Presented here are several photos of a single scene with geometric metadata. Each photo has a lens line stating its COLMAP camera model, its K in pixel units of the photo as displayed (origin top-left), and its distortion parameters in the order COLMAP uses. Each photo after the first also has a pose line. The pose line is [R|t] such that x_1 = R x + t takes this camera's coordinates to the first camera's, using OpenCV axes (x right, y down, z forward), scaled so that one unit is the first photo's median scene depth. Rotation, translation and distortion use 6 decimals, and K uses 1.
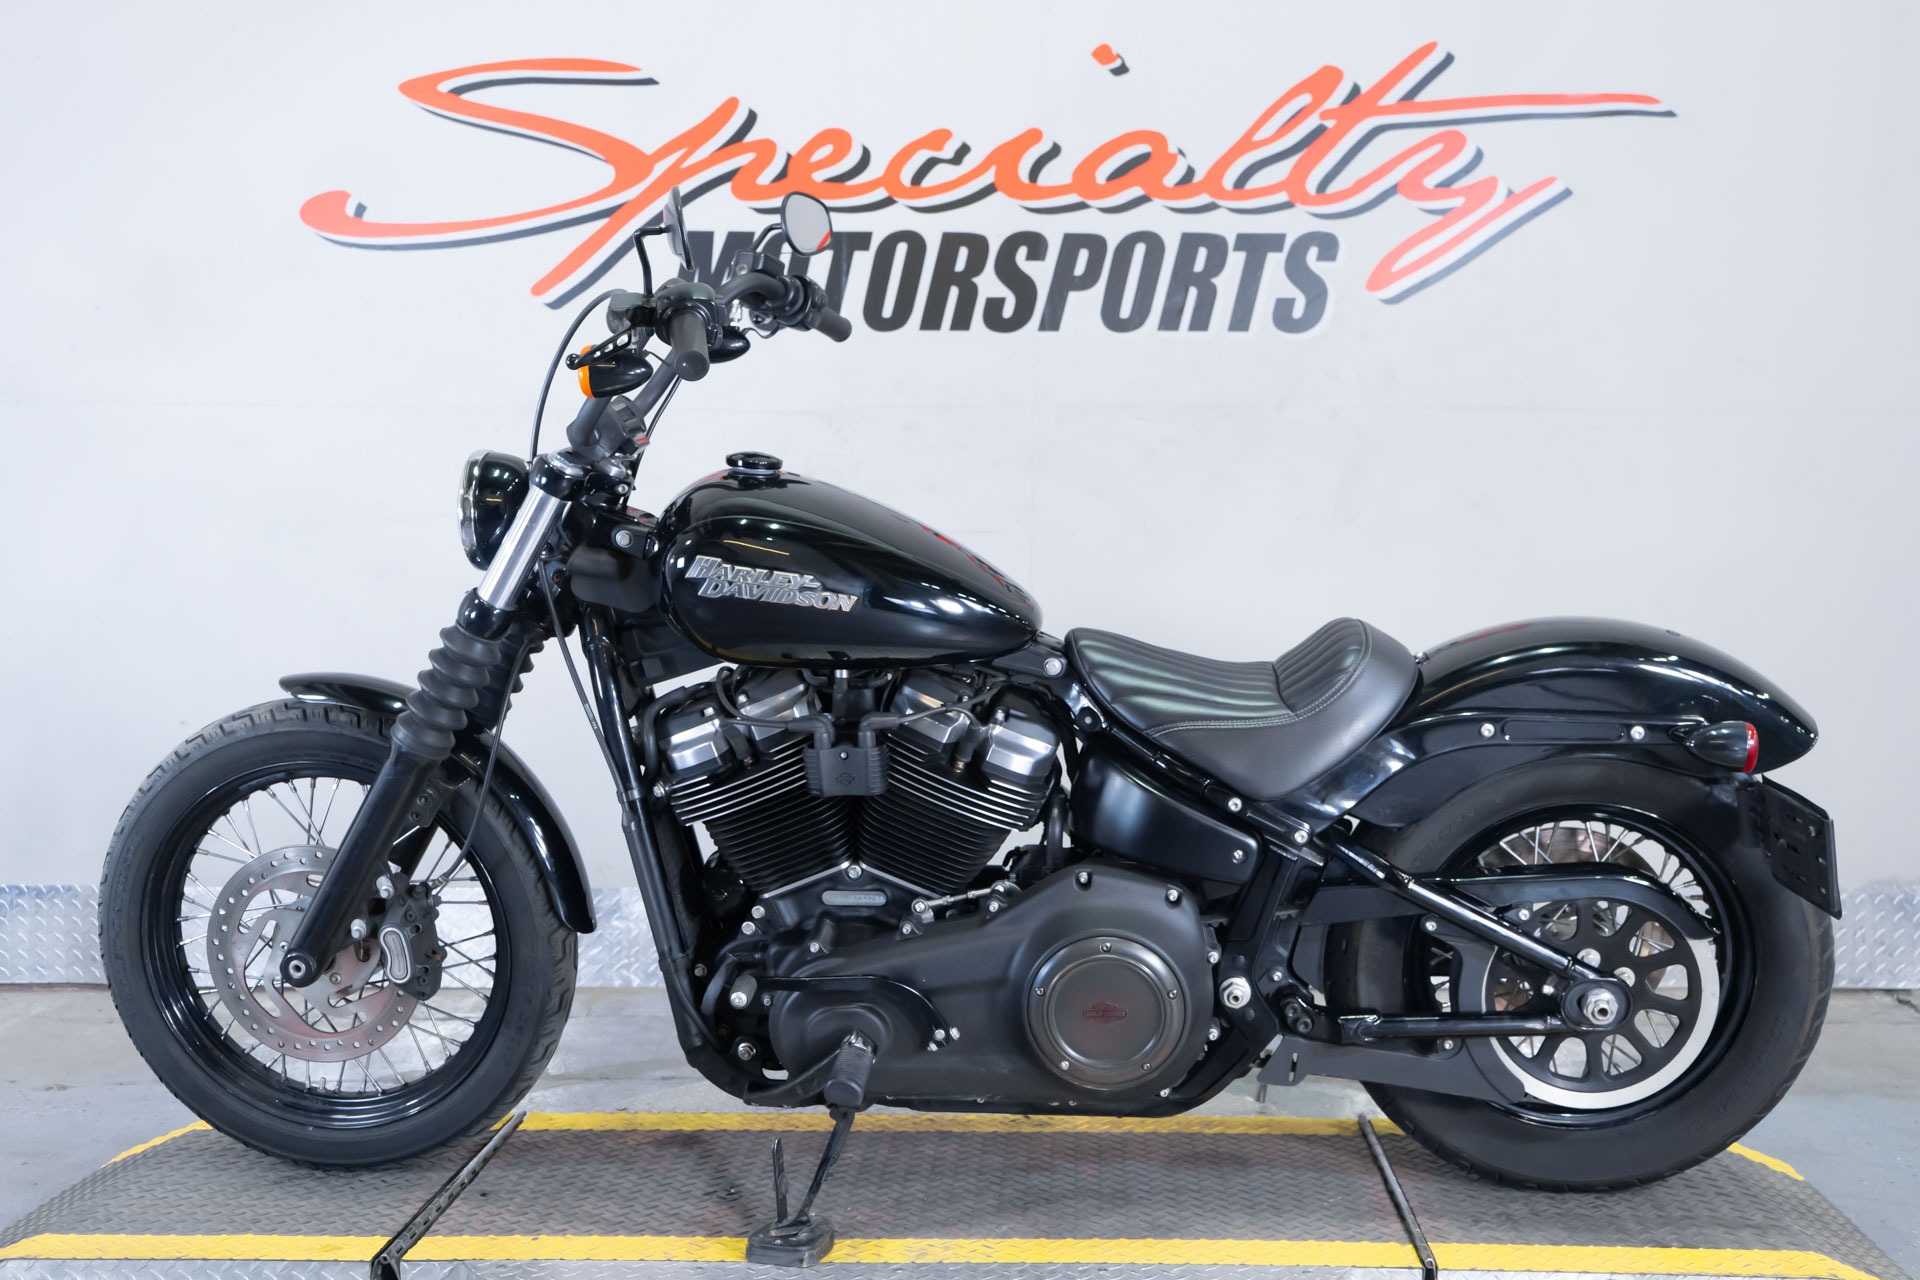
lens RADIAL K [[2194.8, 0, 950.0], [0, 2194.8, 636.0], [0, 0, 1]] dist [0.023421, -0.029636]
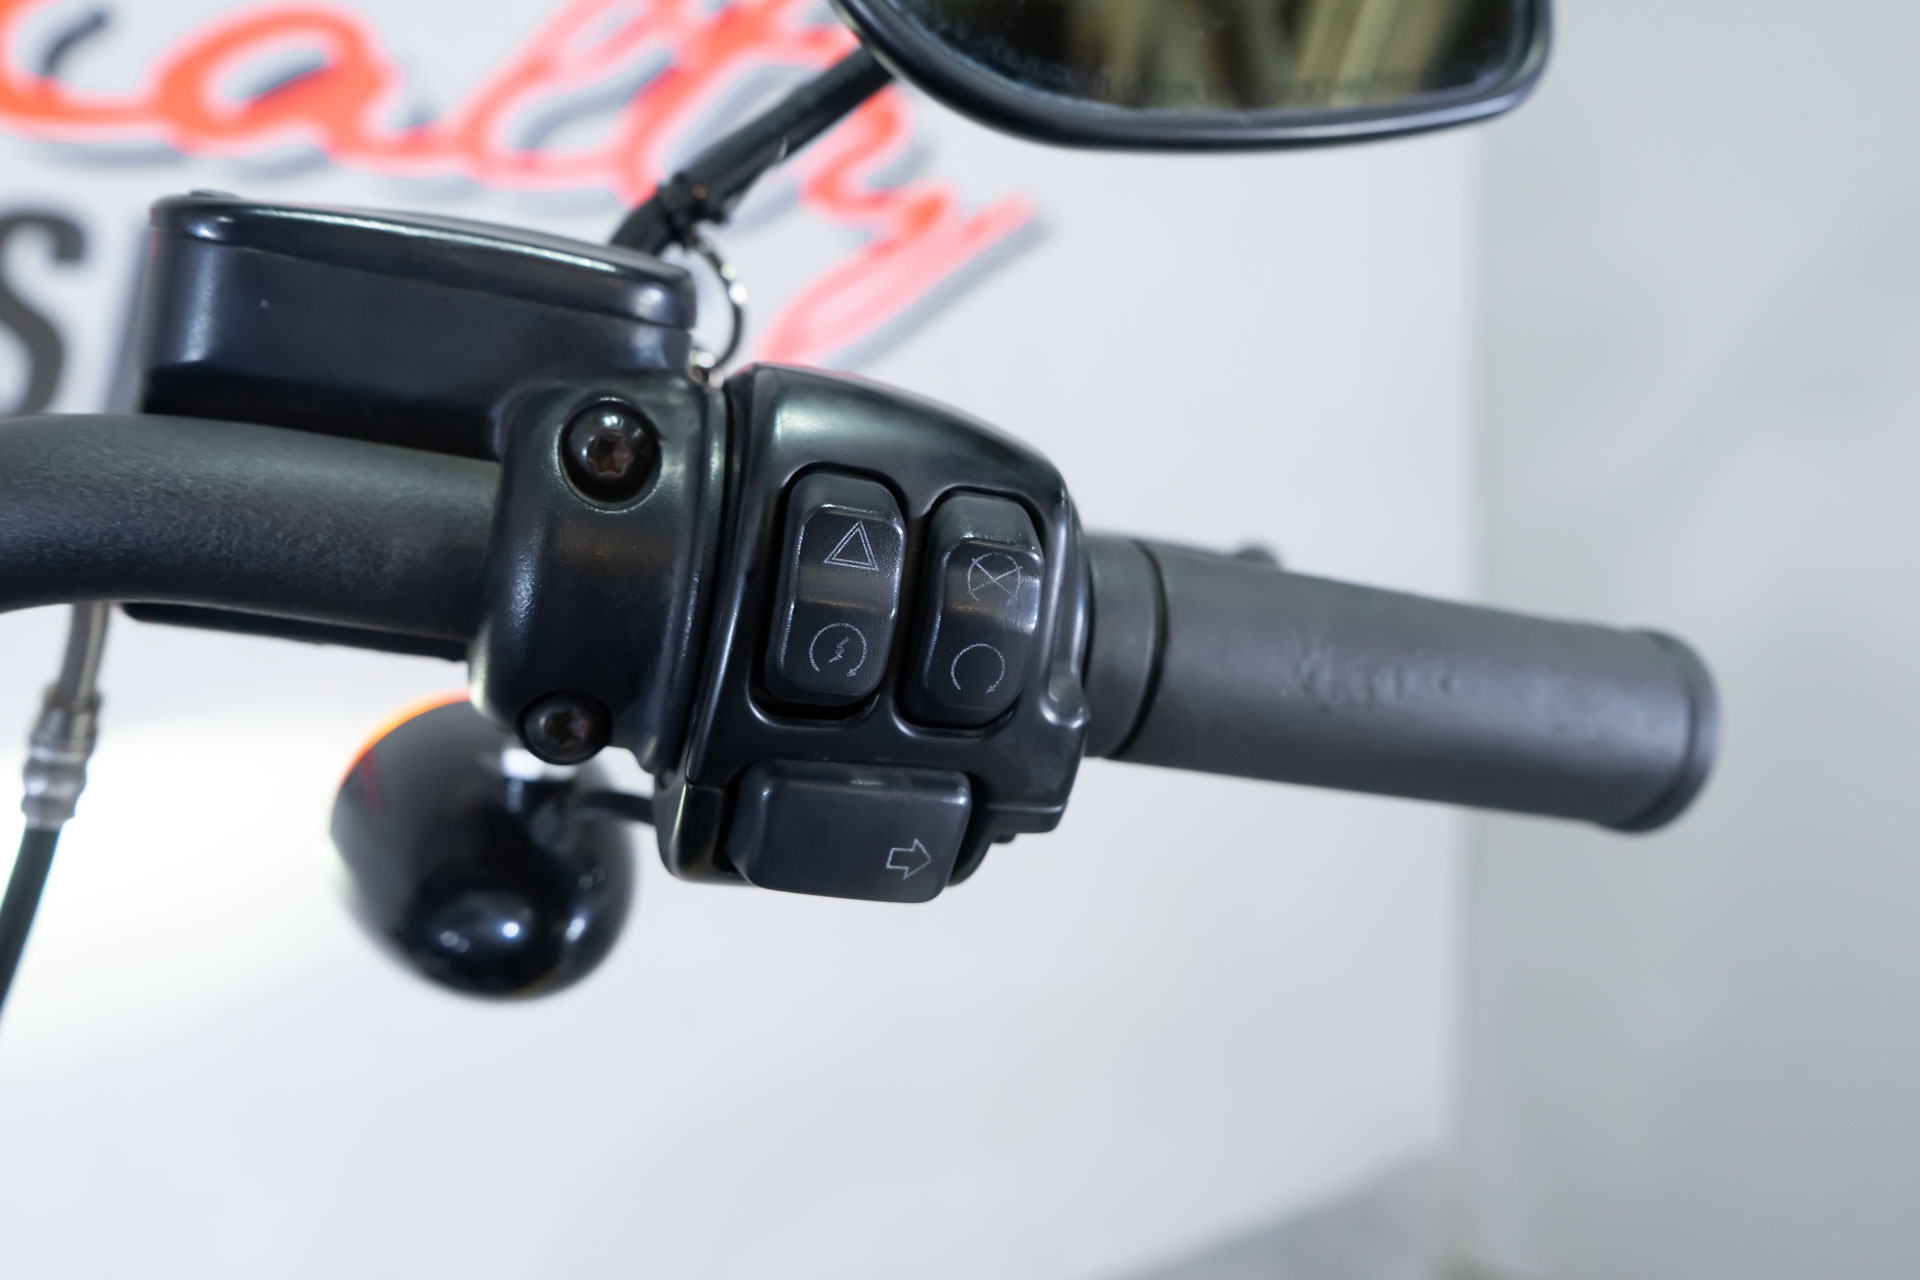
lens RADIAL K [[1548.1, 0, 960.0], [0, 1548.1, 640.0], [0, 0, 1]] dist [-0.011919, 0.017453]
pose [[0.807355, -0.062554, 0.586741, -0.001927], [0.037960, 0.997811, 0.054147, -0.109631], [-0.588844, -0.021443, 0.807962, 0.655403]]
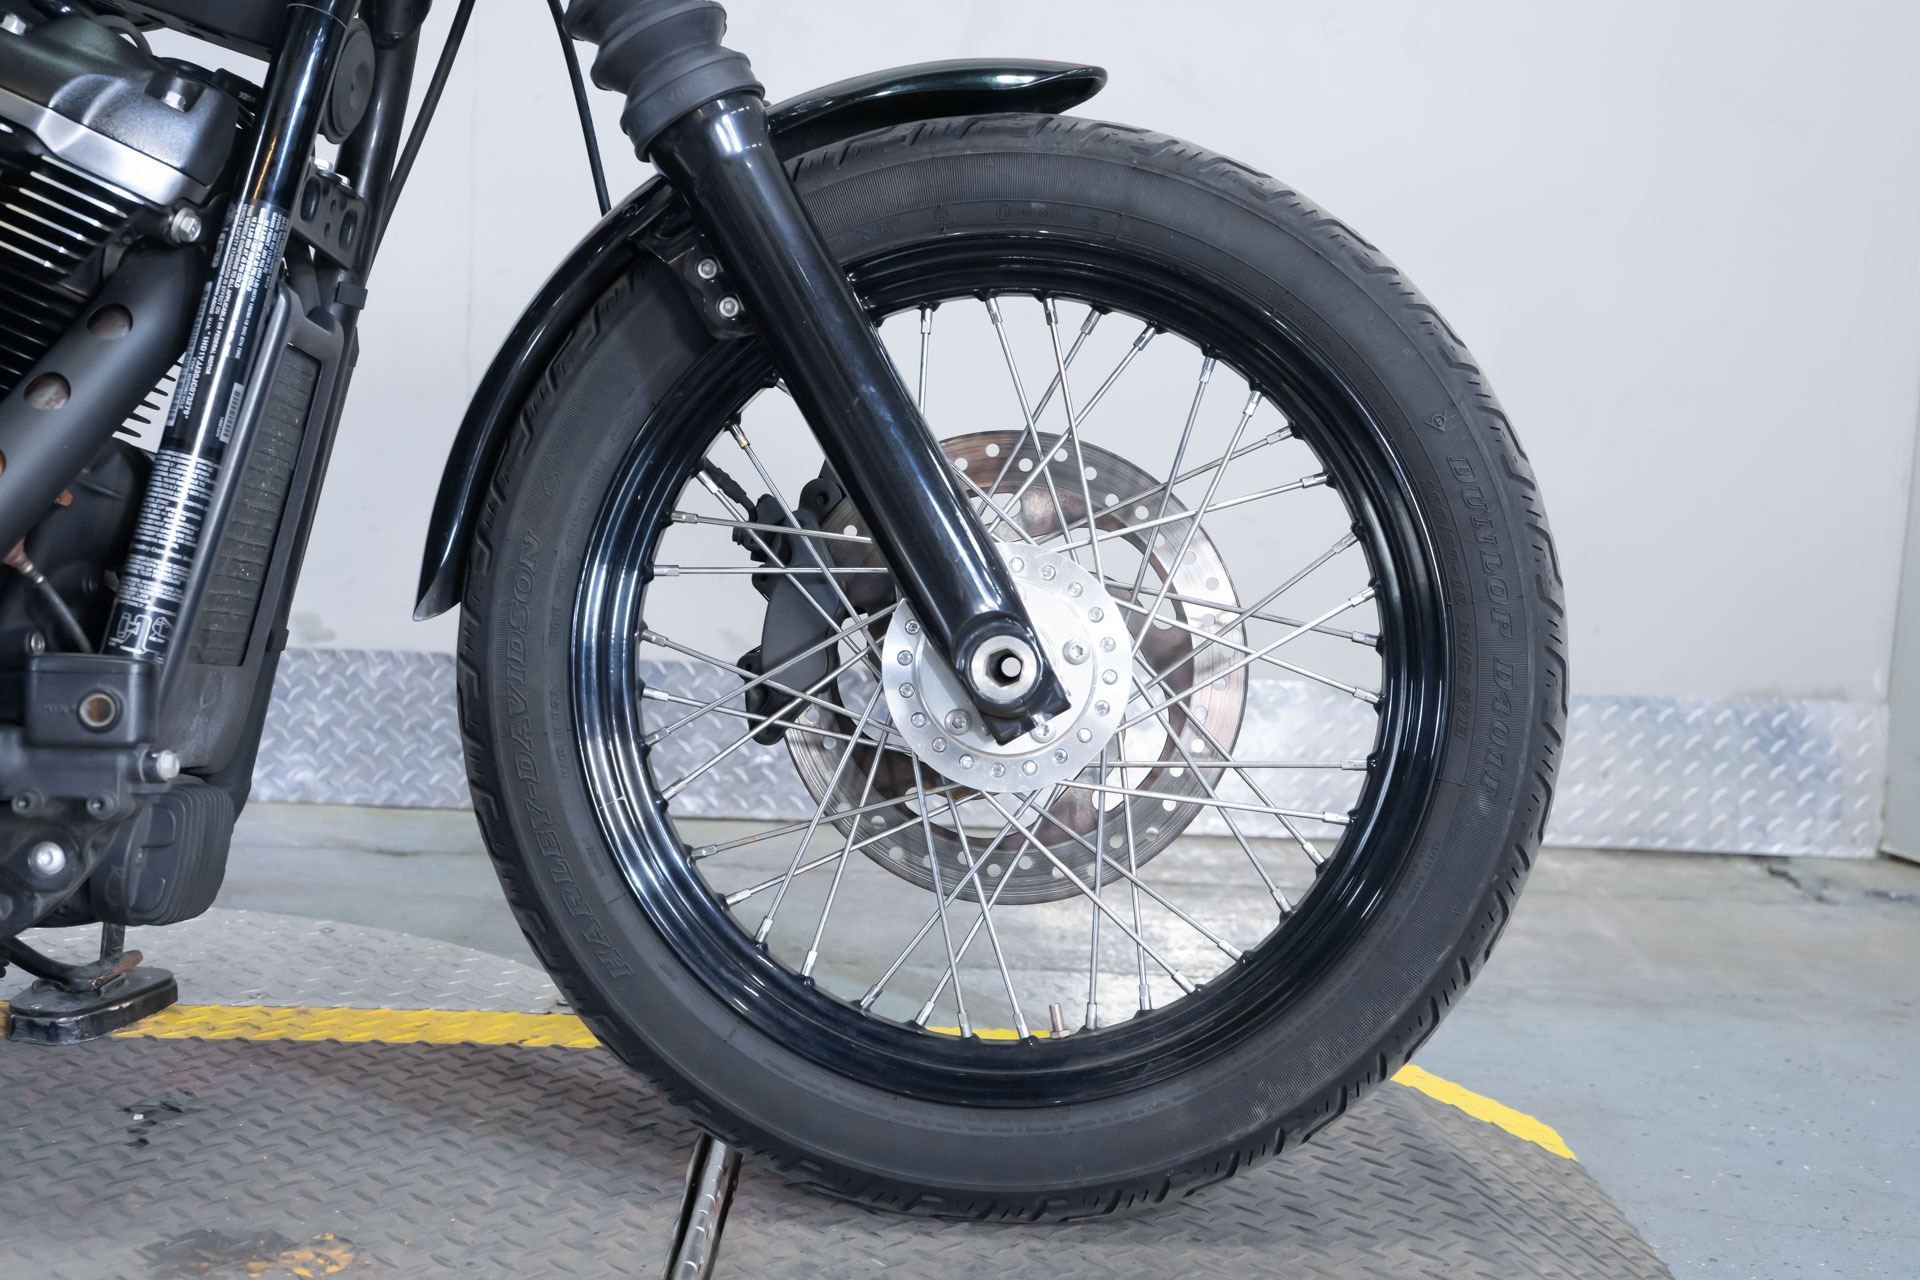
lens RADIAL K [[2209.2, 0, 960.0], [0, 2209.2, 640.0], [0, 0, 1]] dist [0.020674, 0.006720]
pose [[0.997877, 0.039848, 0.051504, 0.152018], [-0.042516, 0.997753, 0.051776, 0.072357], [-0.049325, -0.053856, 0.997330, 0.354772]]
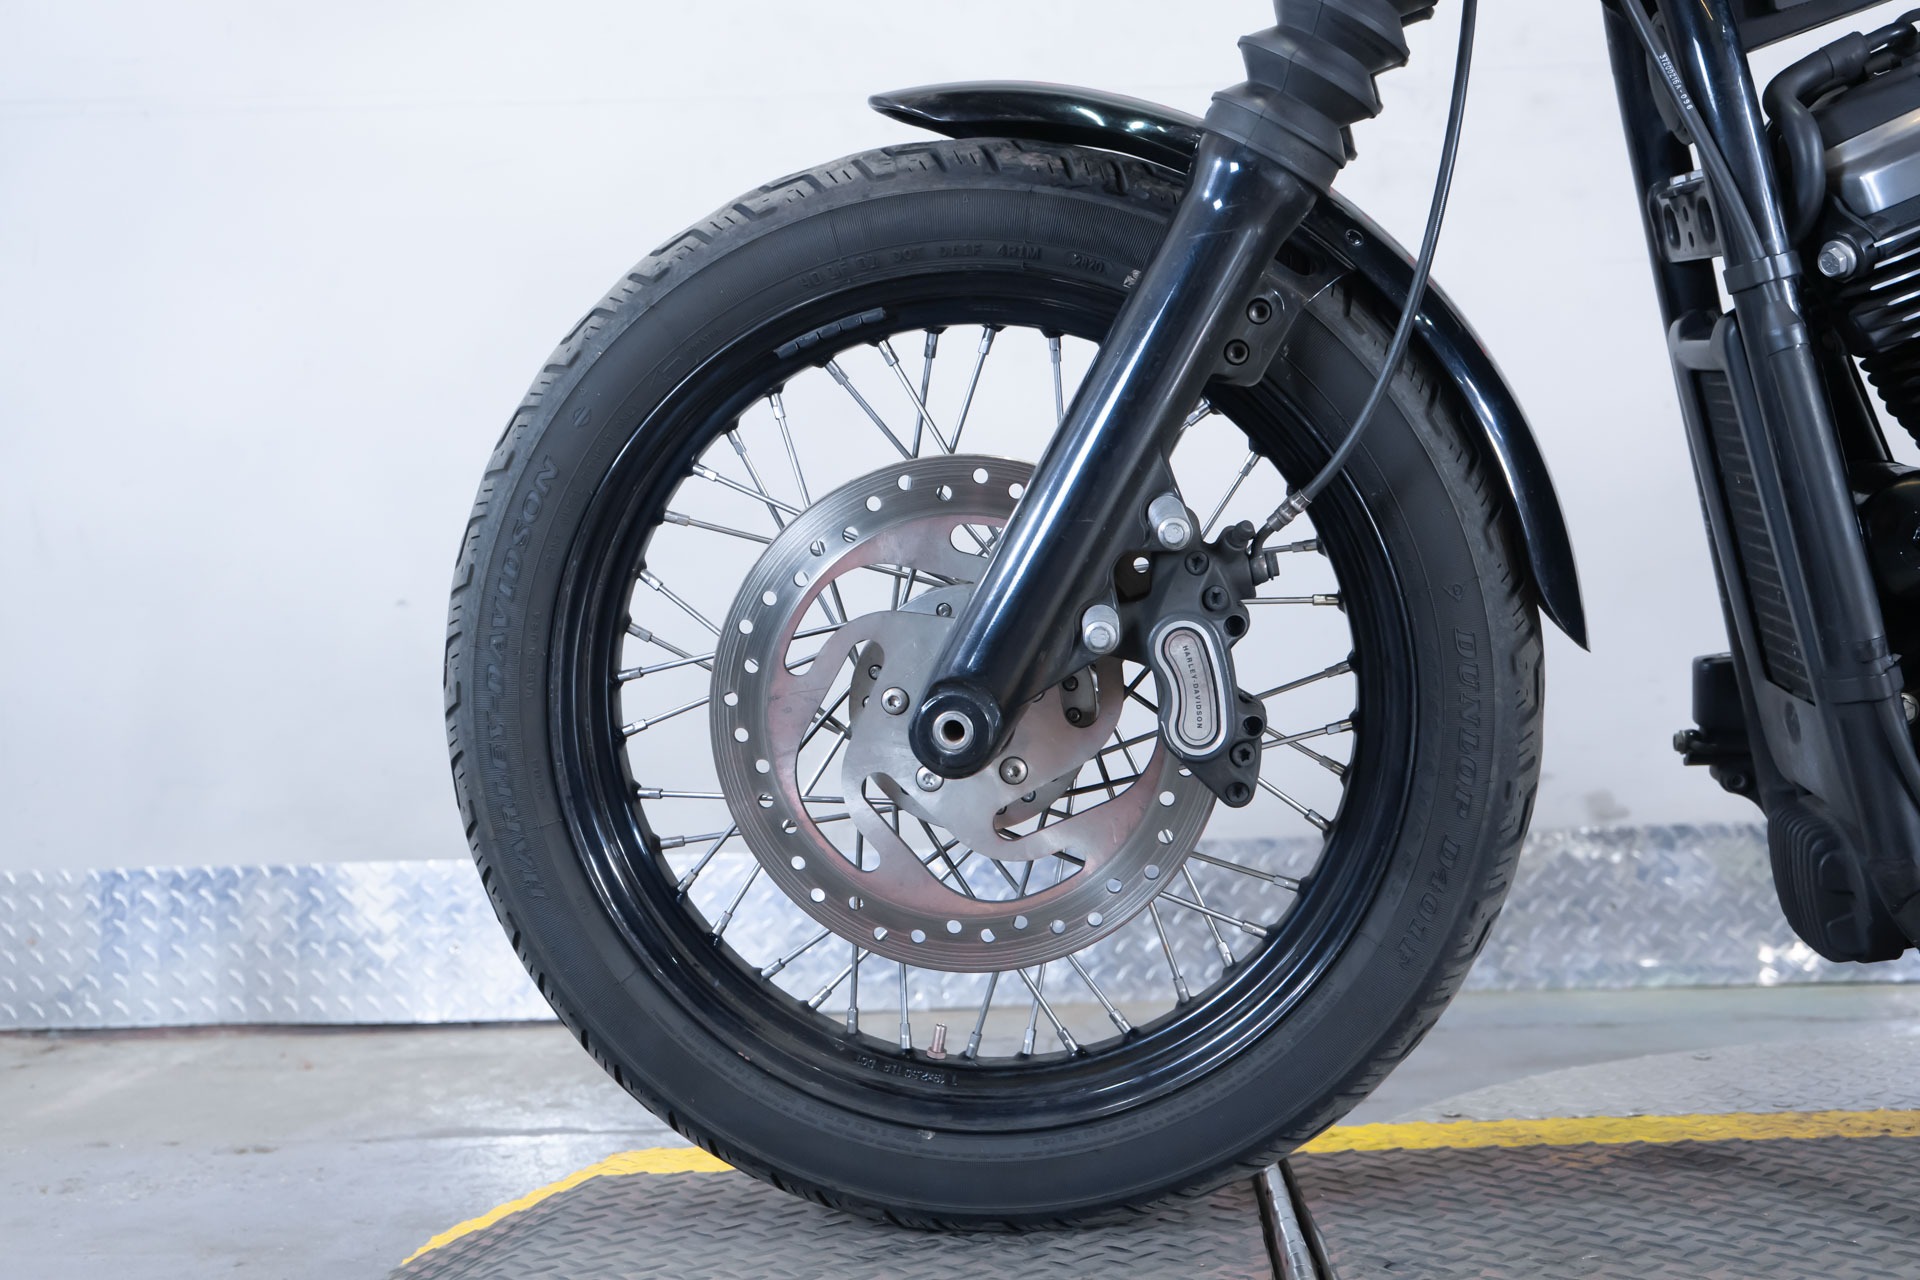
lens RADIAL K [[2205.5, 0, 960.0], [0, 2205.5, 640.0], [0, 0, 1]] dist [0.021989, -0.001957]
pose [[0.999560, -0.029470, -0.003220, -0.192041], [0.029114, 0.996306, -0.080789, 0.110081], [0.005589, 0.080660, 0.996726, 0.376480]]
